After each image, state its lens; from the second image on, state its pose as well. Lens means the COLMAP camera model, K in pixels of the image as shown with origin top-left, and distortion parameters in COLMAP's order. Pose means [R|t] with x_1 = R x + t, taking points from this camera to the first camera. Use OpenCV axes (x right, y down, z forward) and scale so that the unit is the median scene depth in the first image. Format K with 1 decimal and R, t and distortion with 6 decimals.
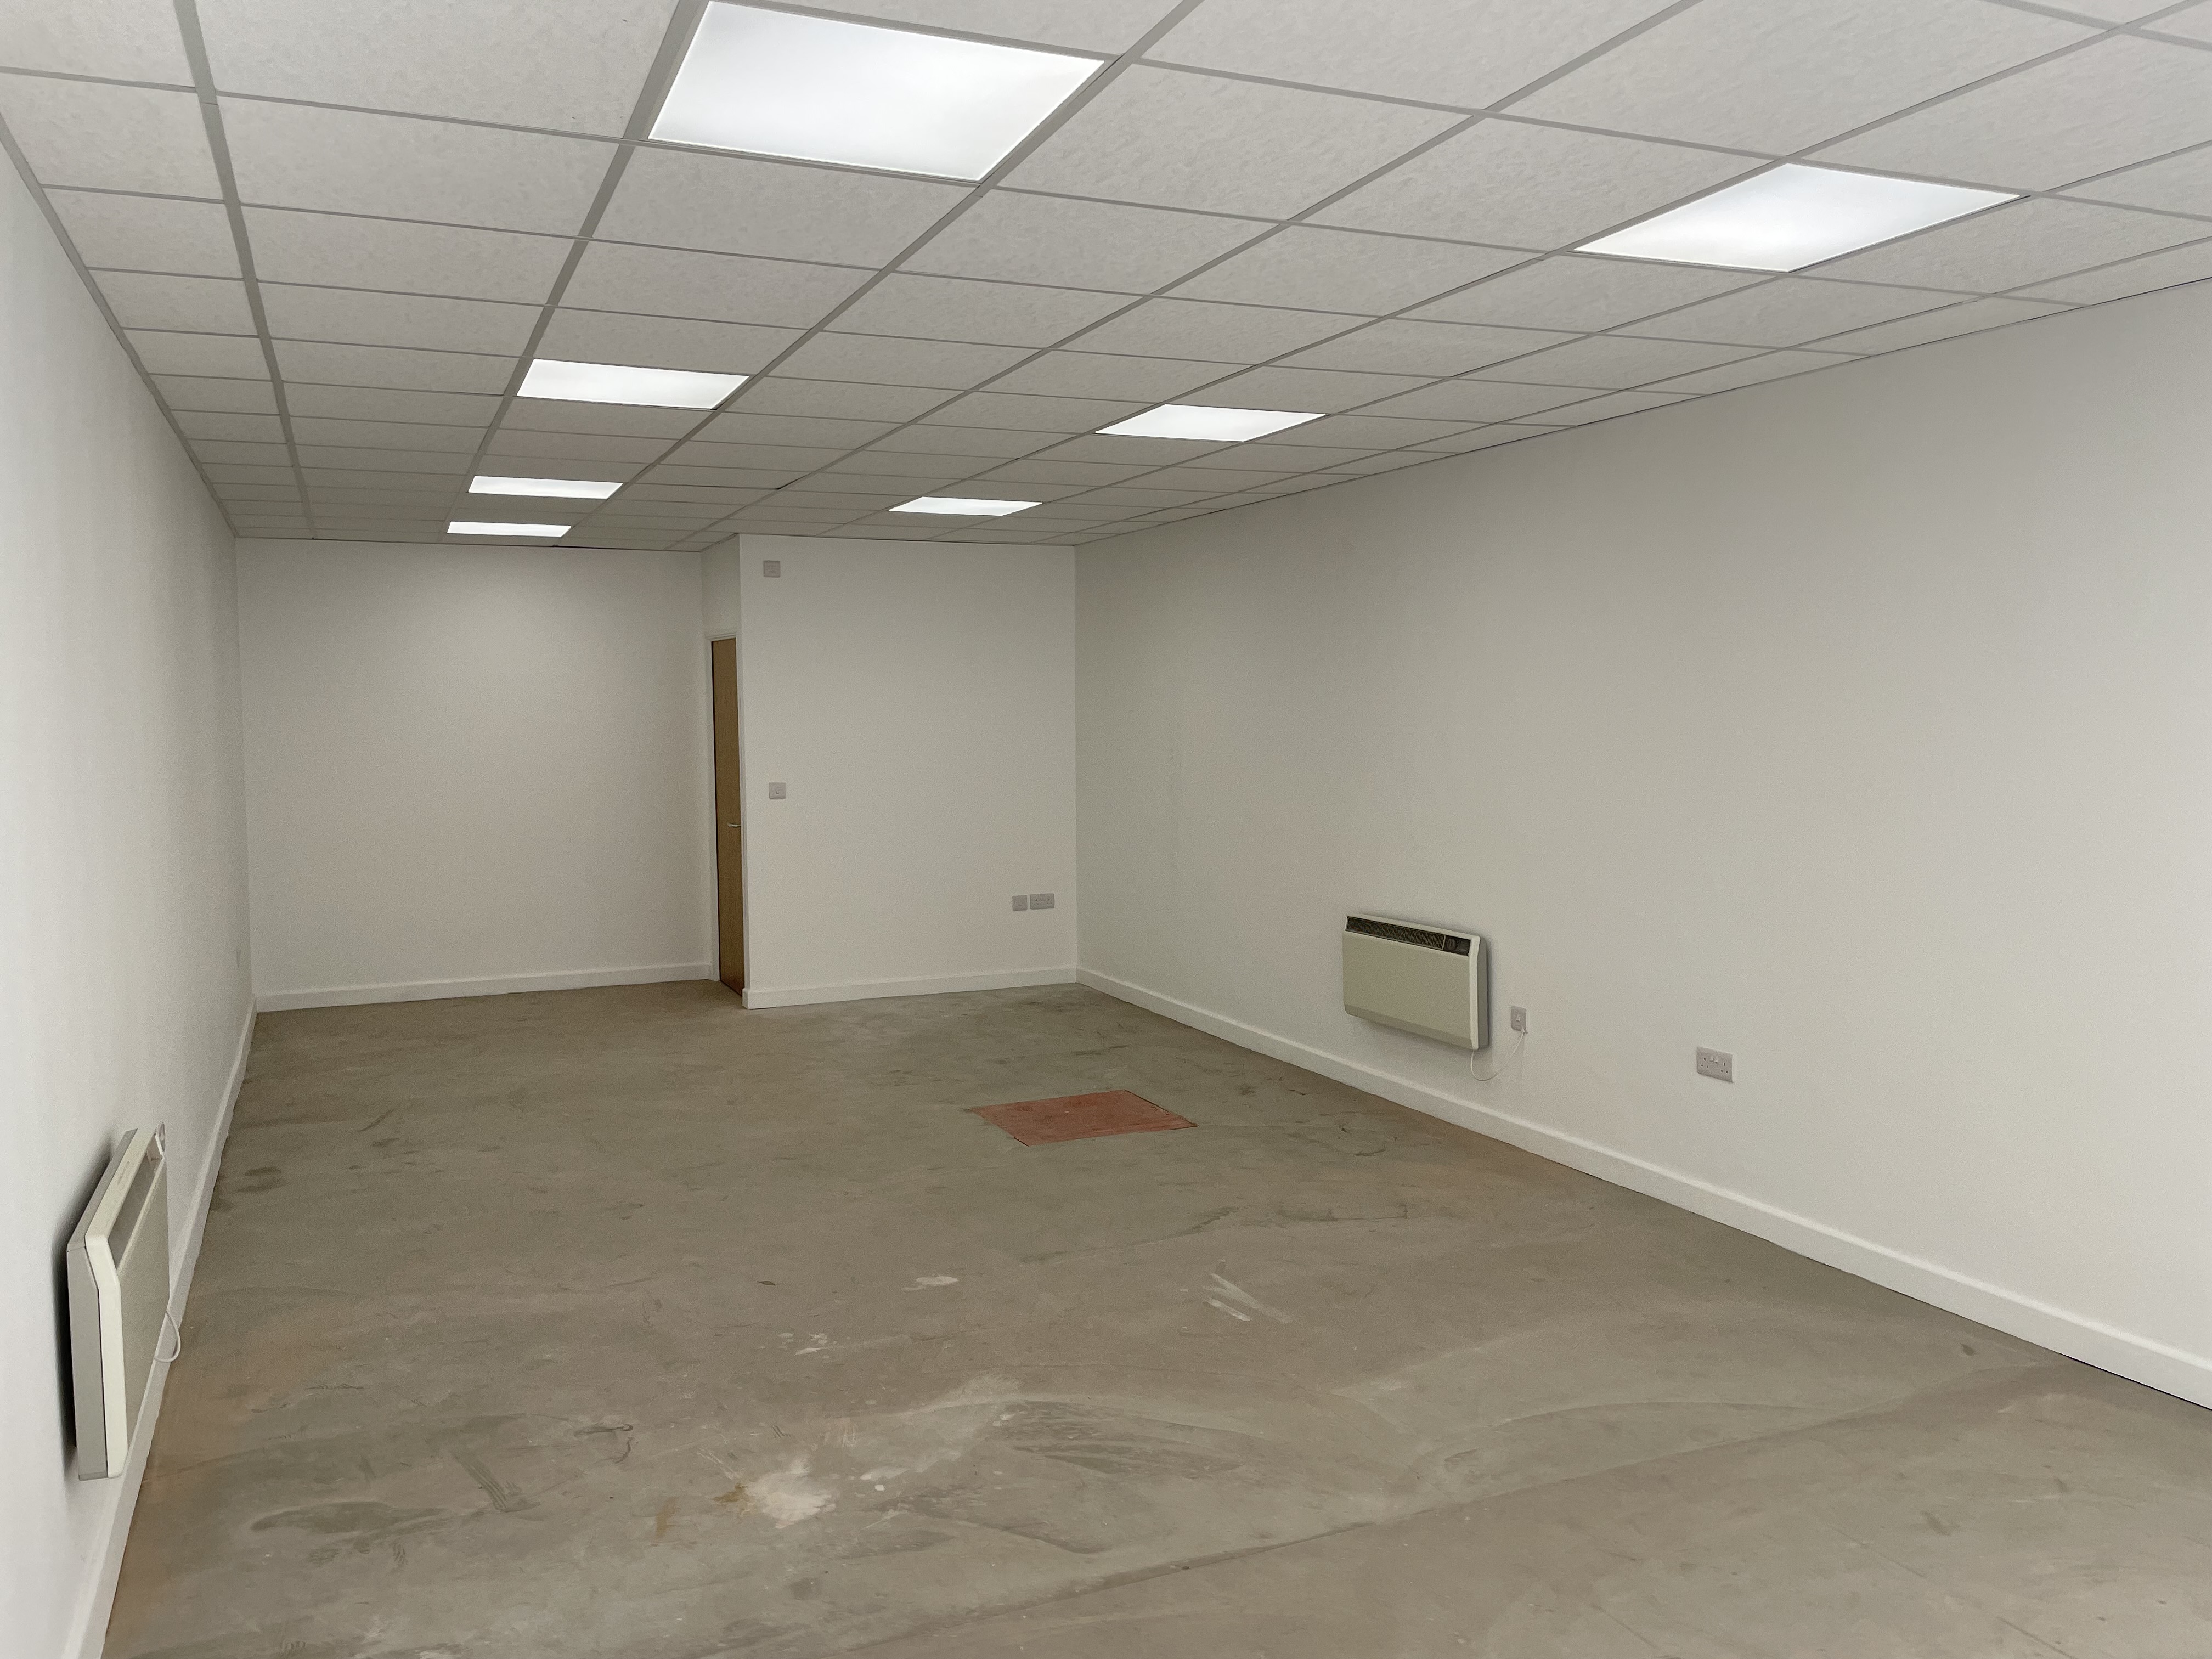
lens RADIAL K [[1672.5, 0, 1097.2], [0, 1672.5, 815.5], [0, 0, 1]] dist [0.122170, -0.169154]
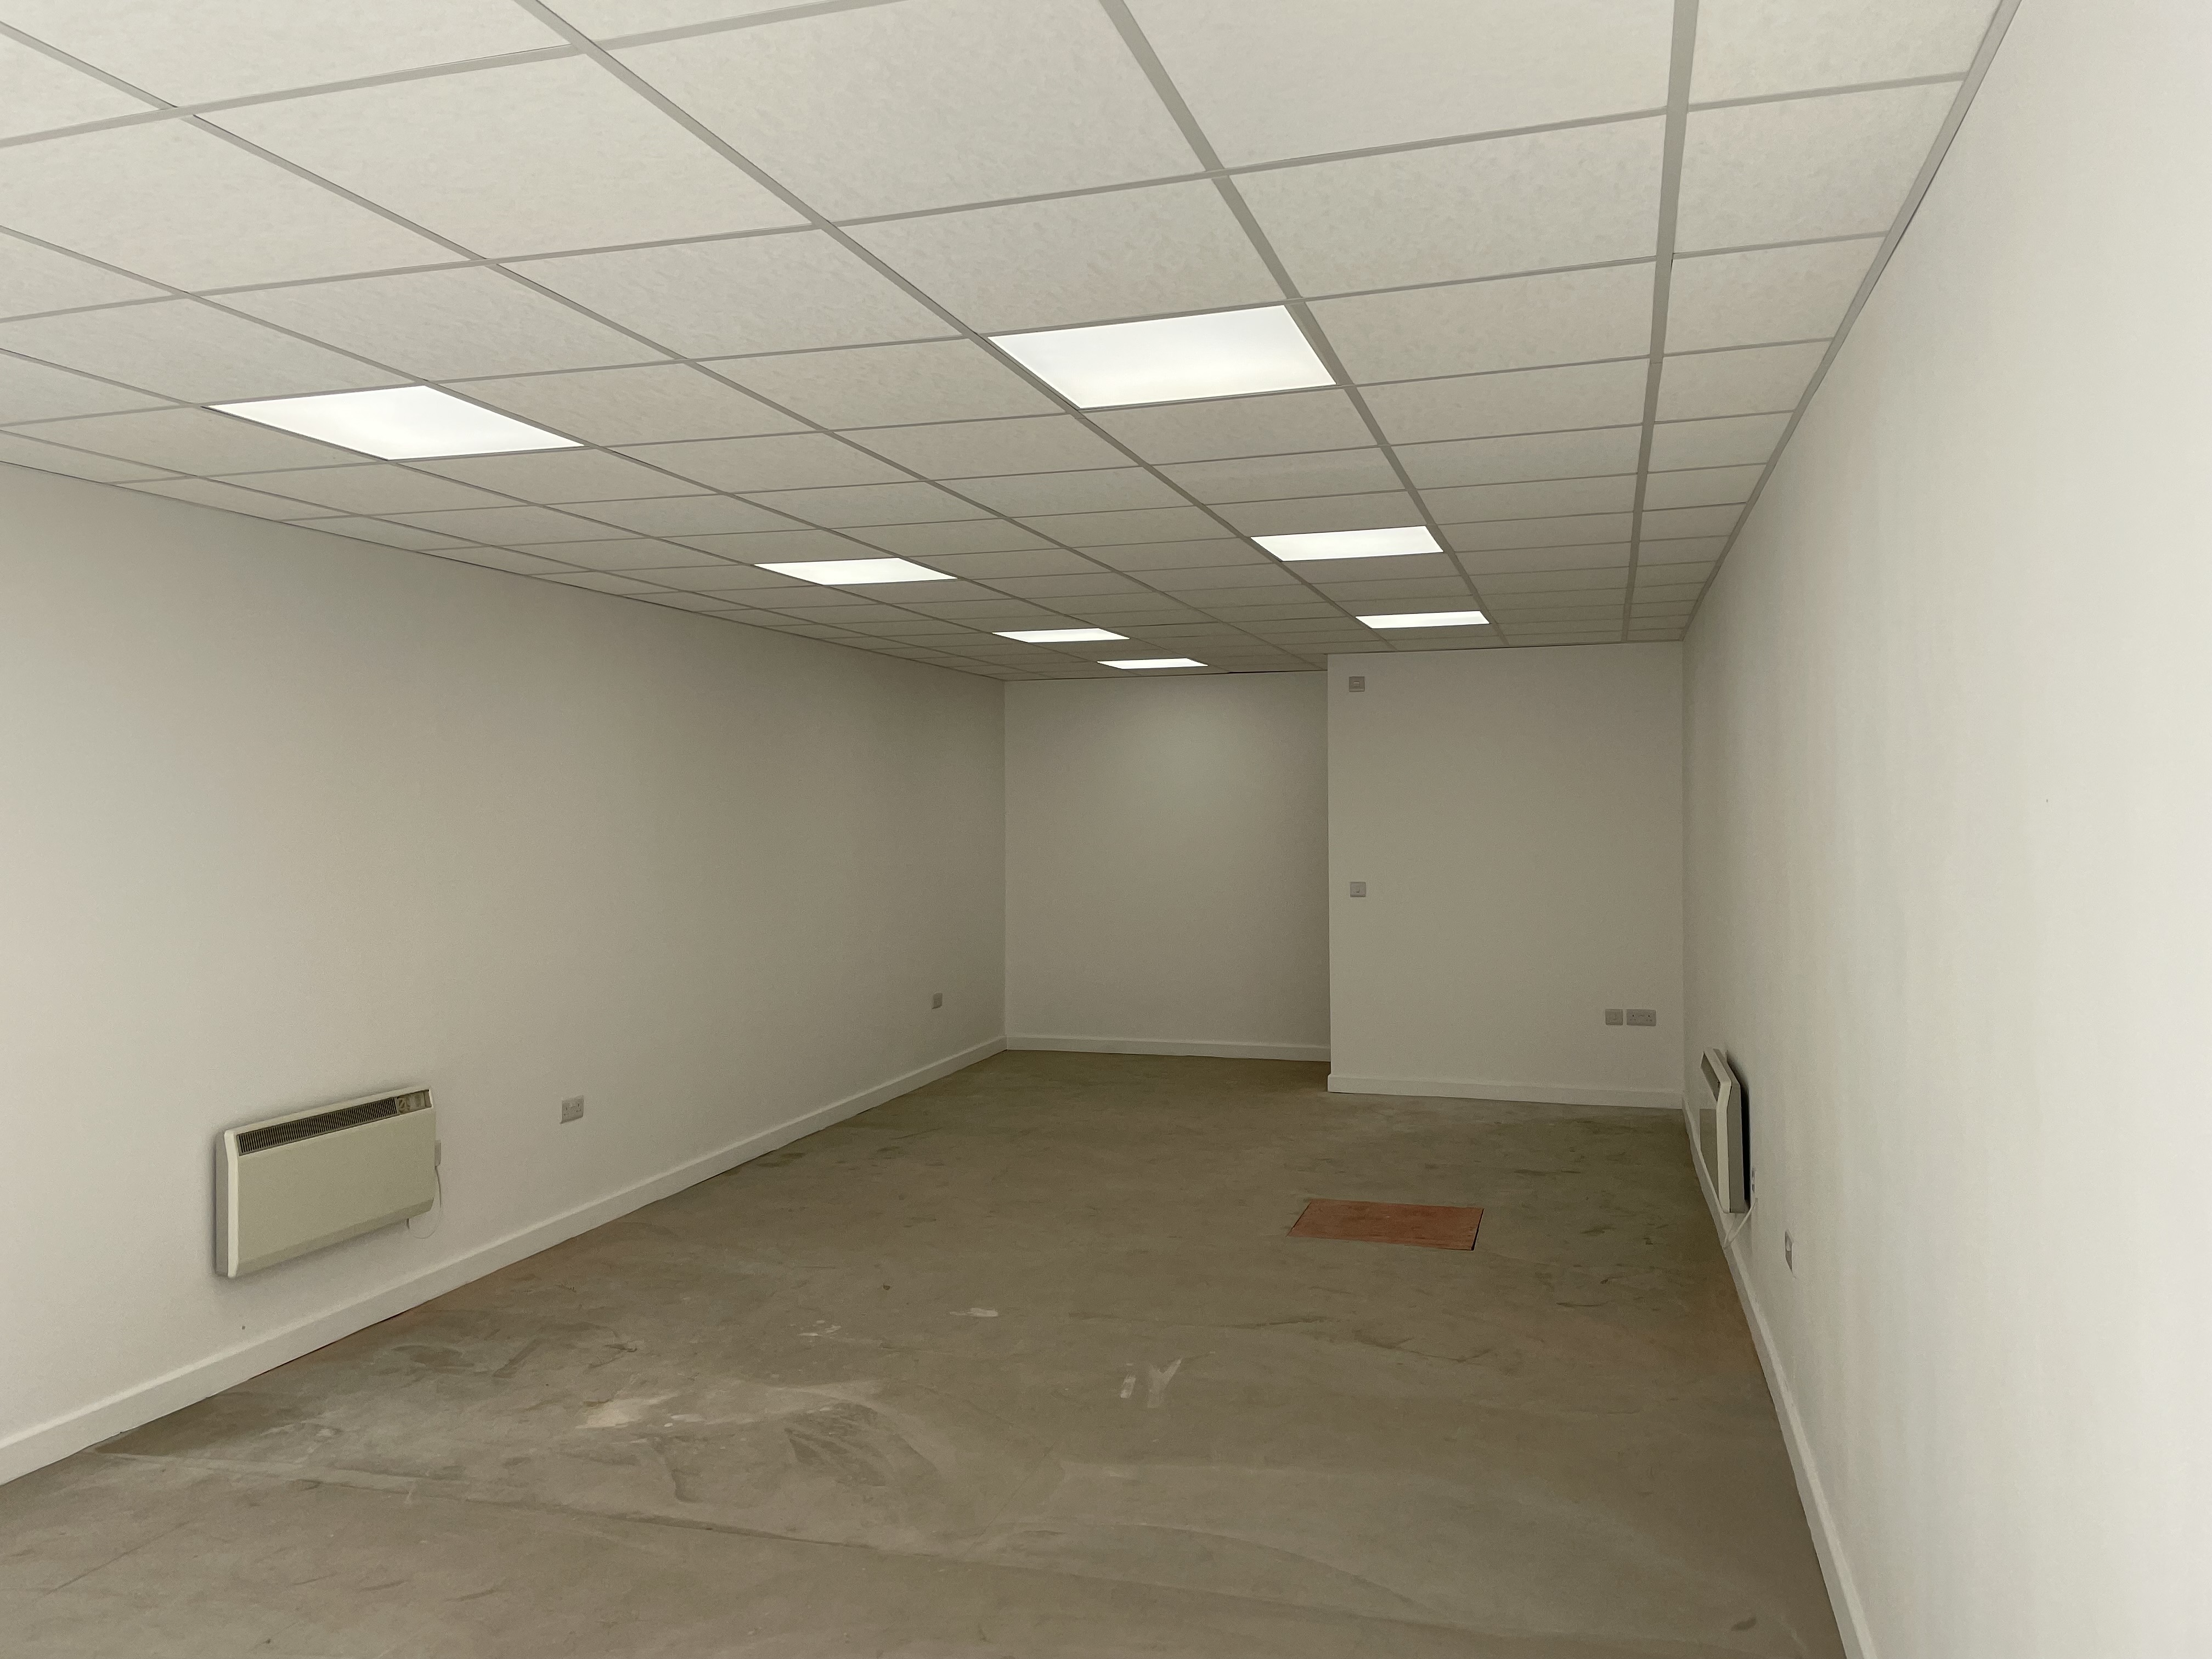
lens RADIAL K [[1672.5, 0, 1097.2], [0, 1672.5, 815.5], [0, 0, 1]] dist [0.122170, -0.169154]
pose [[0.761057, 0.004383, -0.648670, 0.729951], [-0.040885, 0.998313, -0.041223, -0.021457], [0.647395, 0.057894, 0.759952, 0.151358]]
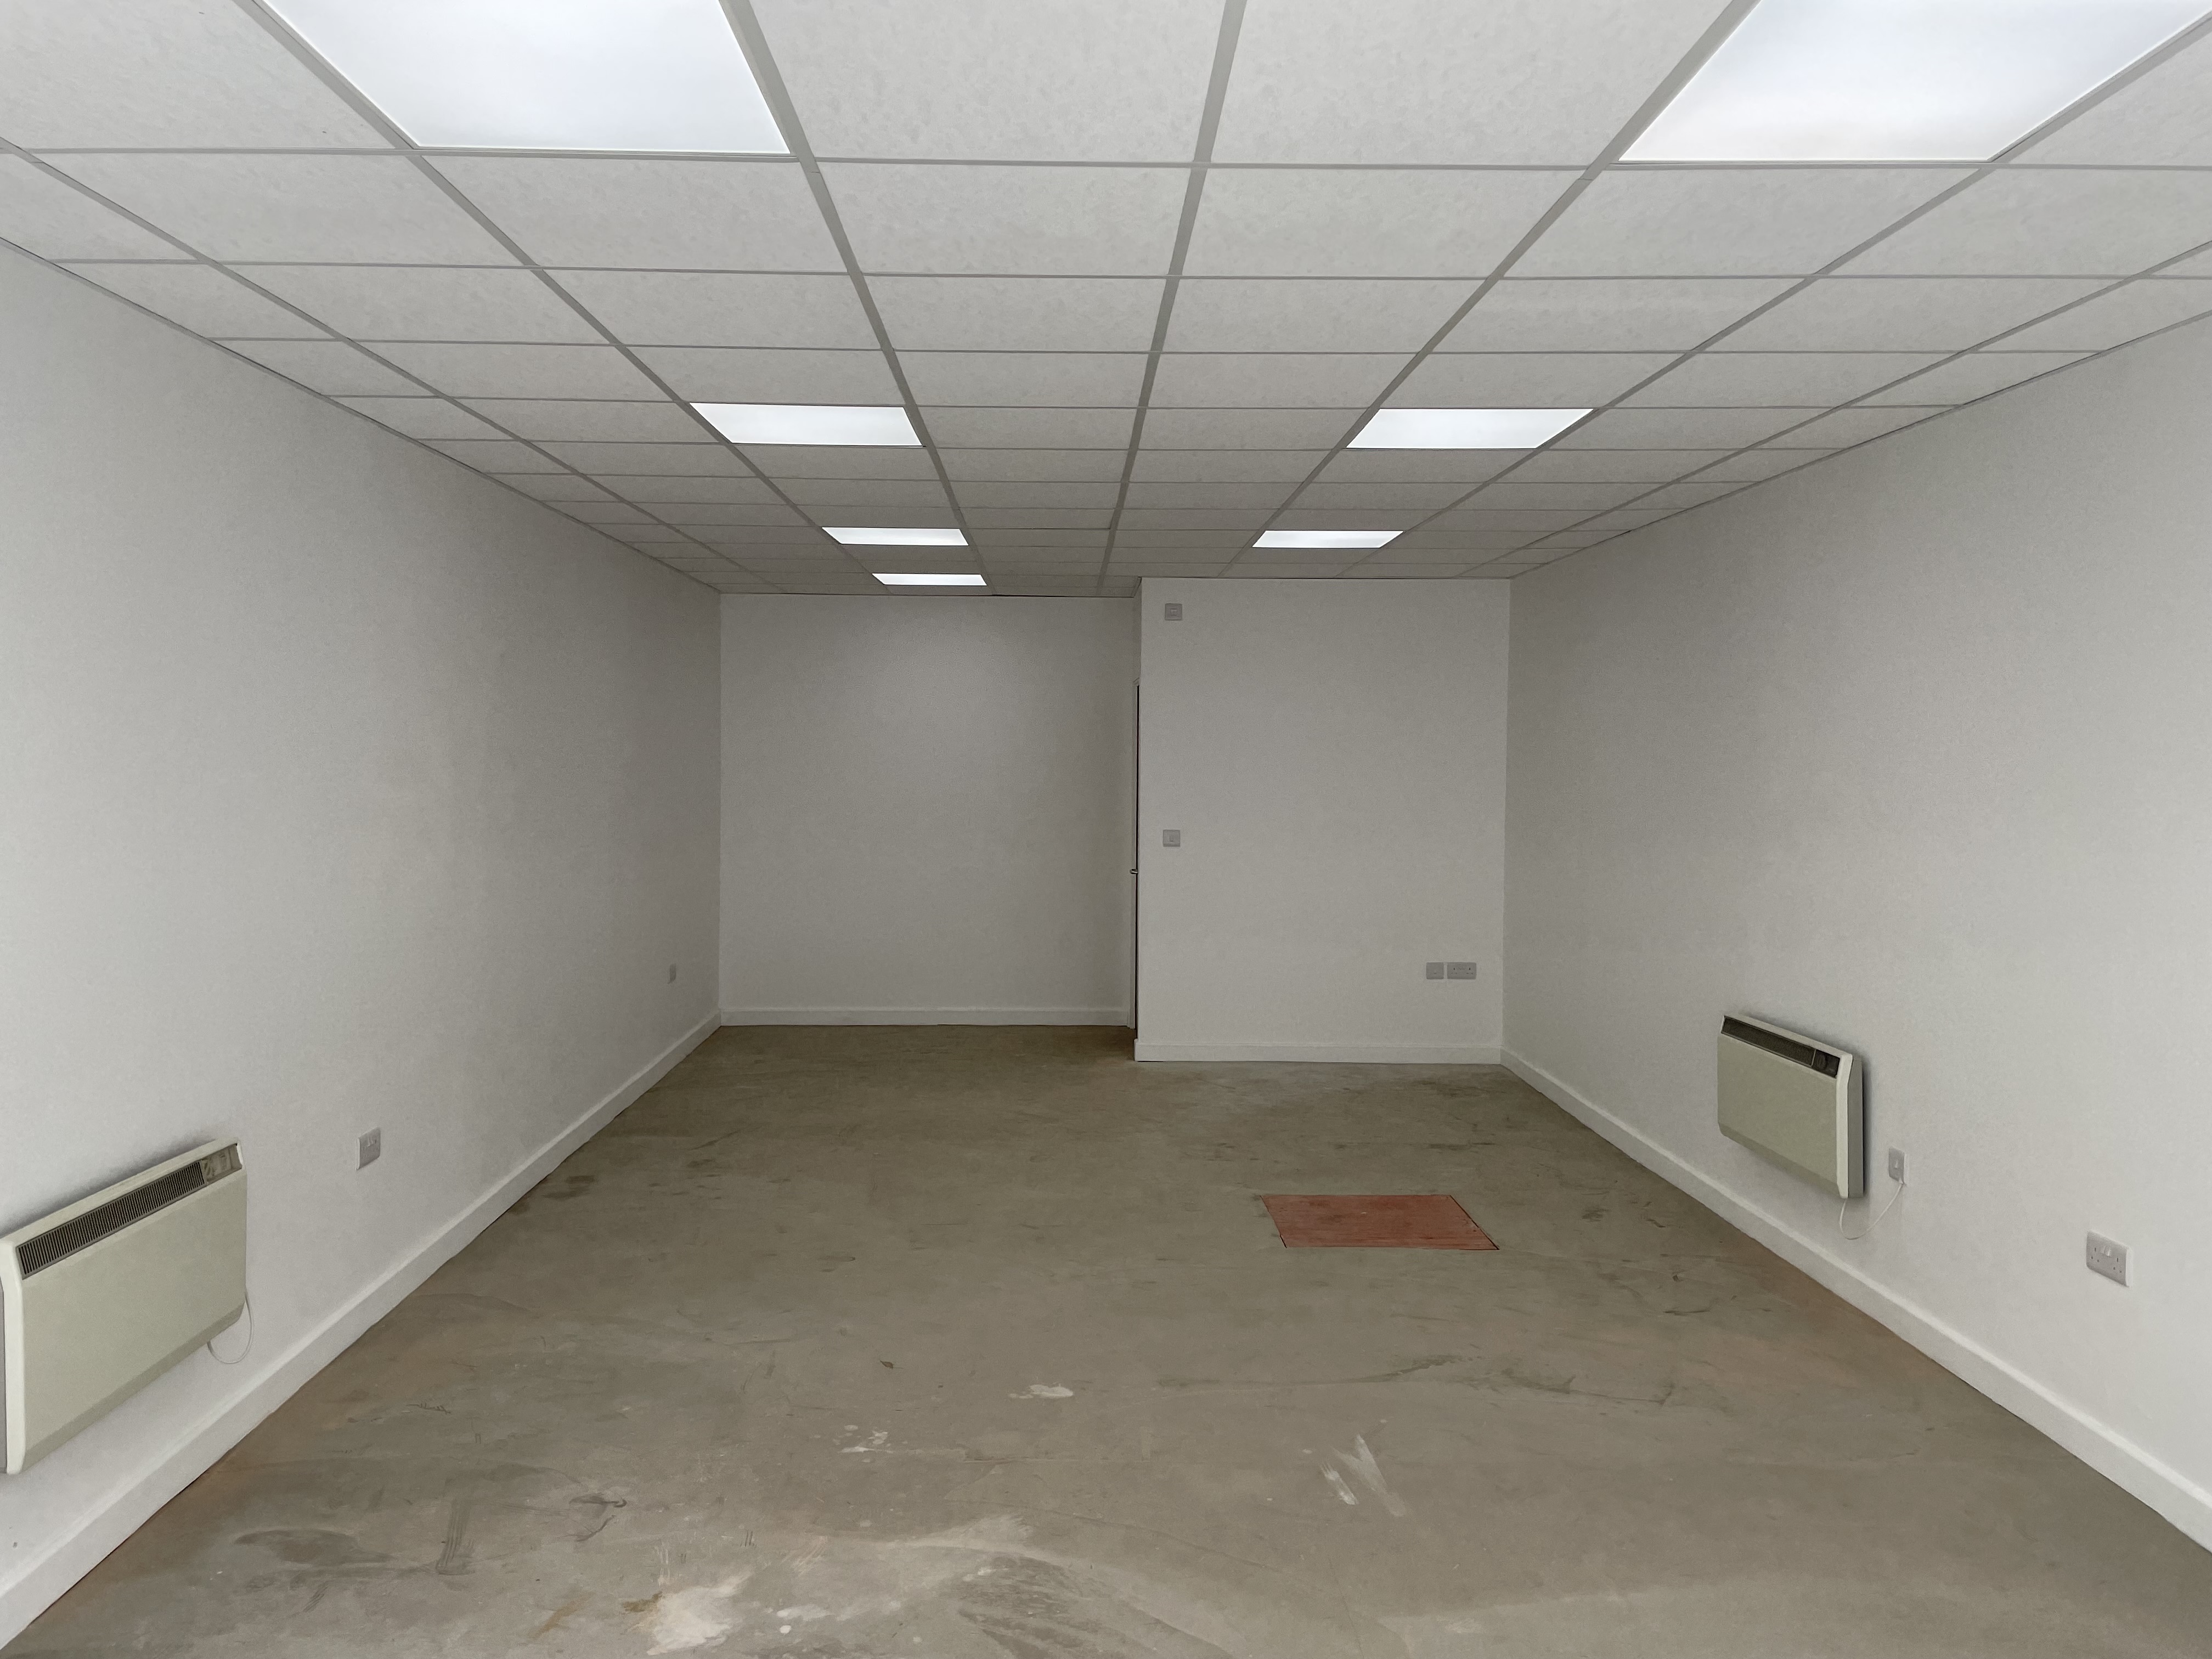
lens RADIAL K [[1672.5, 0, 1097.2], [0, 1672.5, 815.5], [0, 0, 1]] dist [0.122170, -0.169154]
pose [[0.924678, 0.028187, -0.379705, 0.266694], [-0.038441, 0.999072, -0.019449, -0.014784], [0.378804, 0.032581, 0.924903, 0.167688]]
